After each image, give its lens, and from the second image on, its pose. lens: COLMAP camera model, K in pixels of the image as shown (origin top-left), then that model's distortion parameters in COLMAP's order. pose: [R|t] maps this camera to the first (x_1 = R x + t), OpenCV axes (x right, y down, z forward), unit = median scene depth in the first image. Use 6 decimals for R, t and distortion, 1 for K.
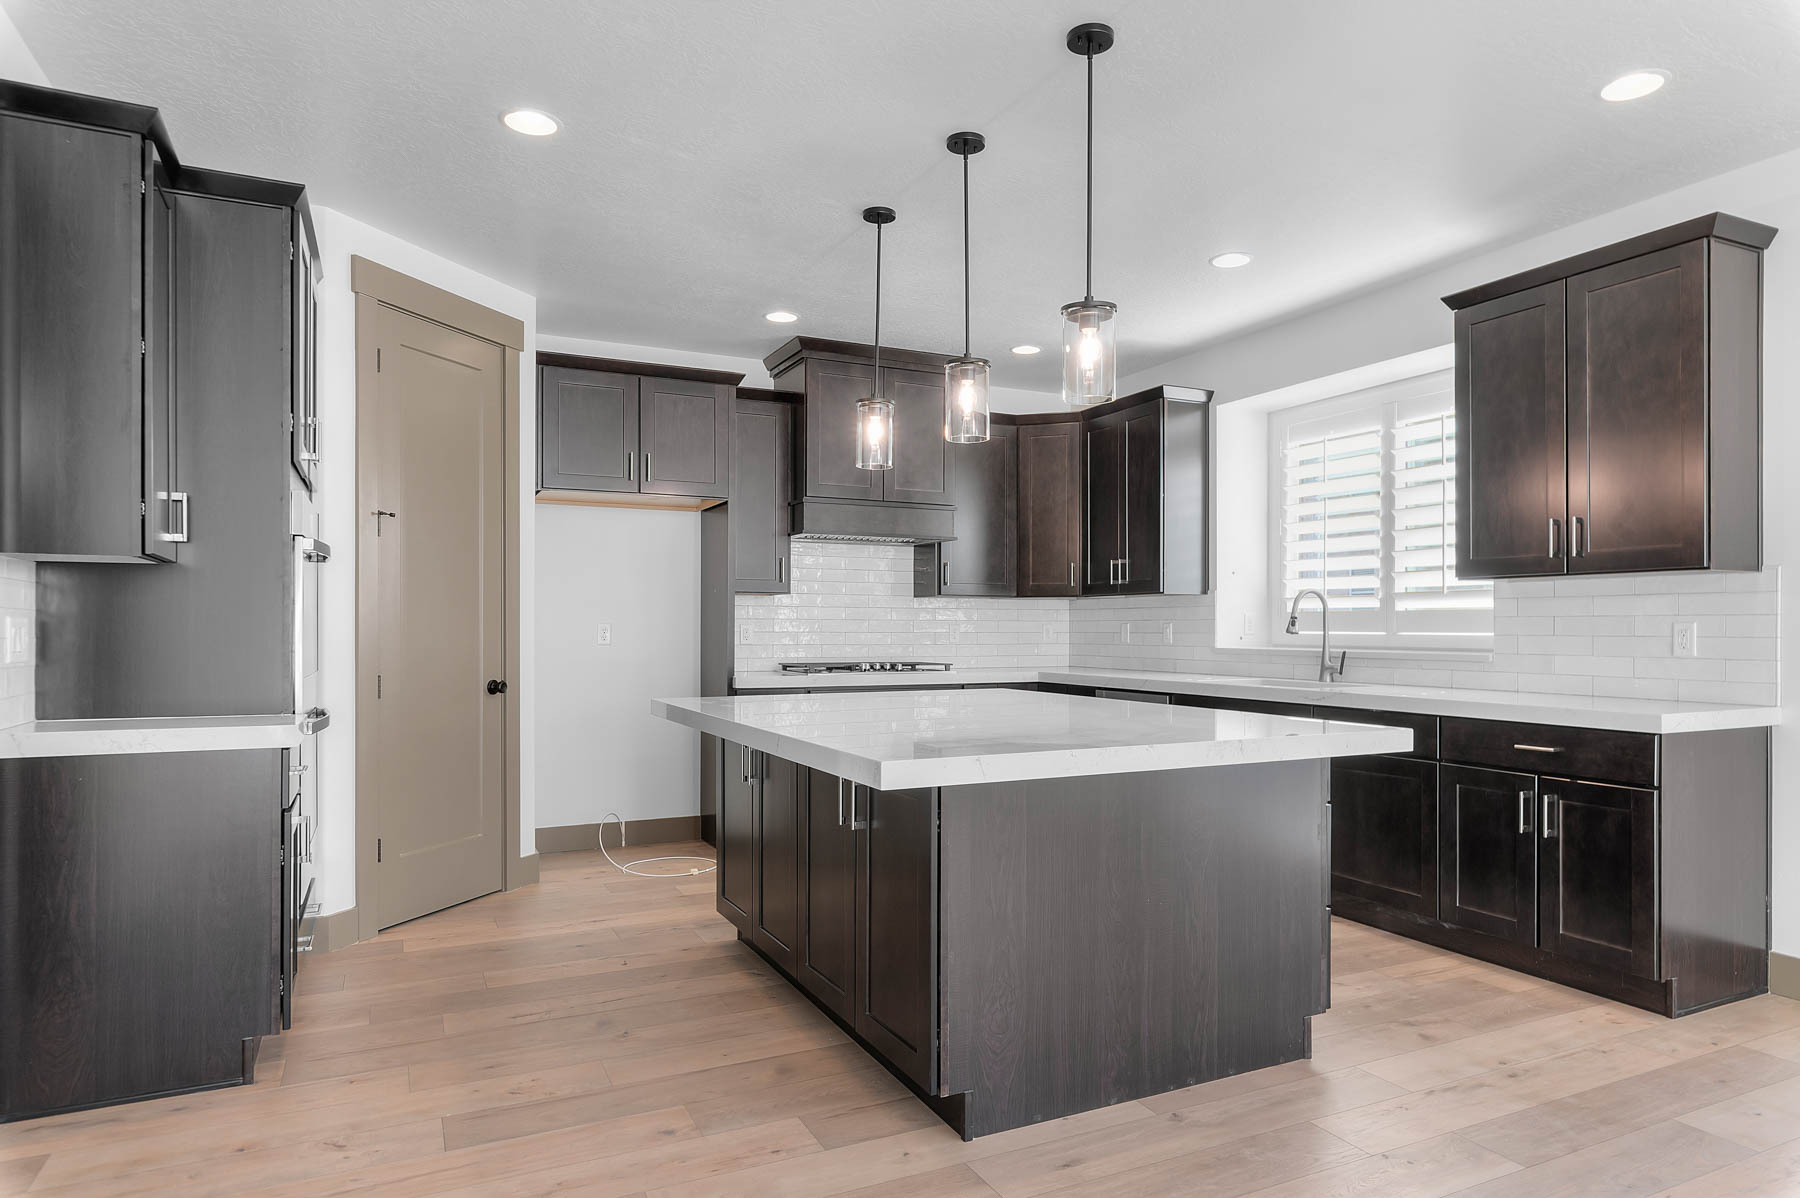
lens RADIAL K [[1098.5, 0, 902.9], [0, 1098.5, 610.3], [0, 0, 1]] dist [-0.000381, 0.000007]
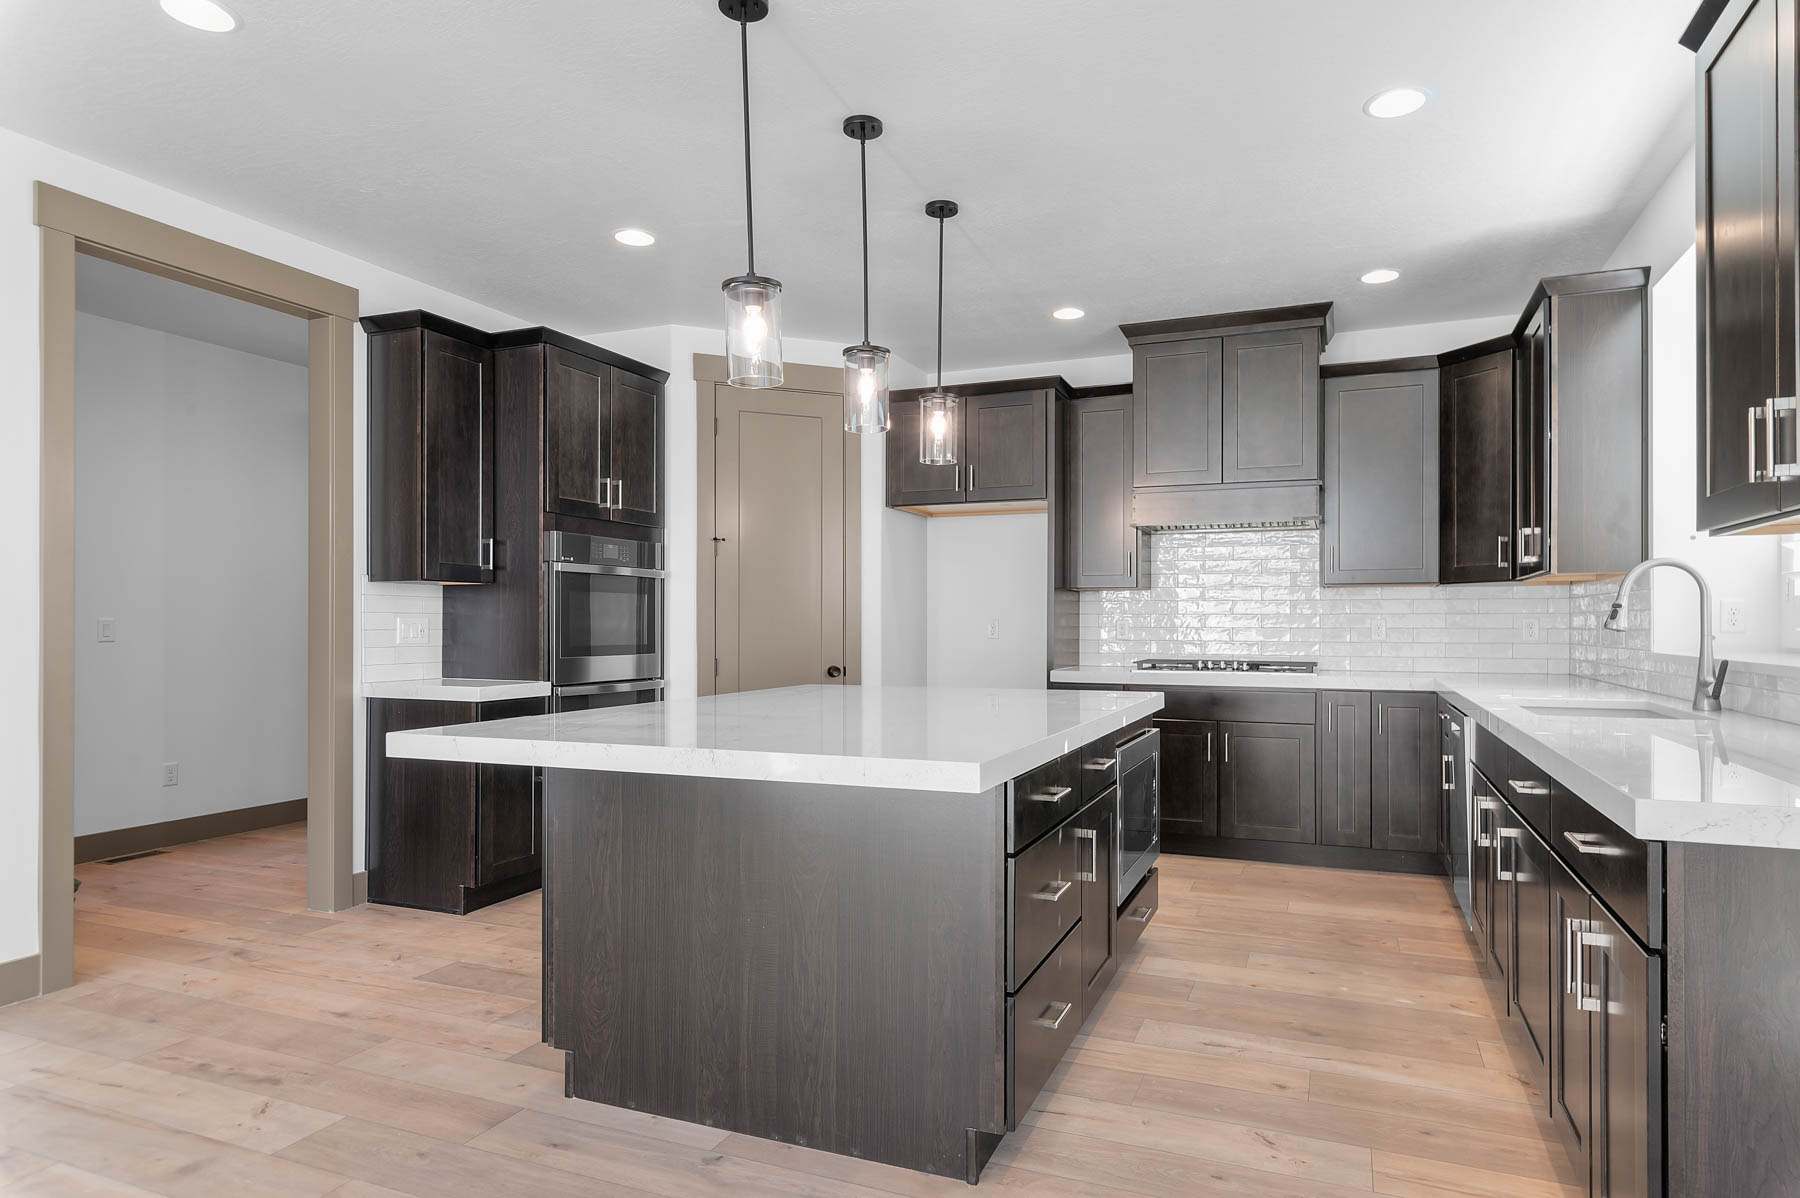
lens RADIAL K [[1007.6, 0, 905.6], [0, 1007.6, 609.4], [0, 0, 1]] dist [0.004271, 0.001945]
pose [[0.662144, -0.012214, -0.749277, 0.923861], [0.014350, 0.999890, -0.003618, 0.009088], [0.749240, -0.008357, 0.662246, 0.531287]]
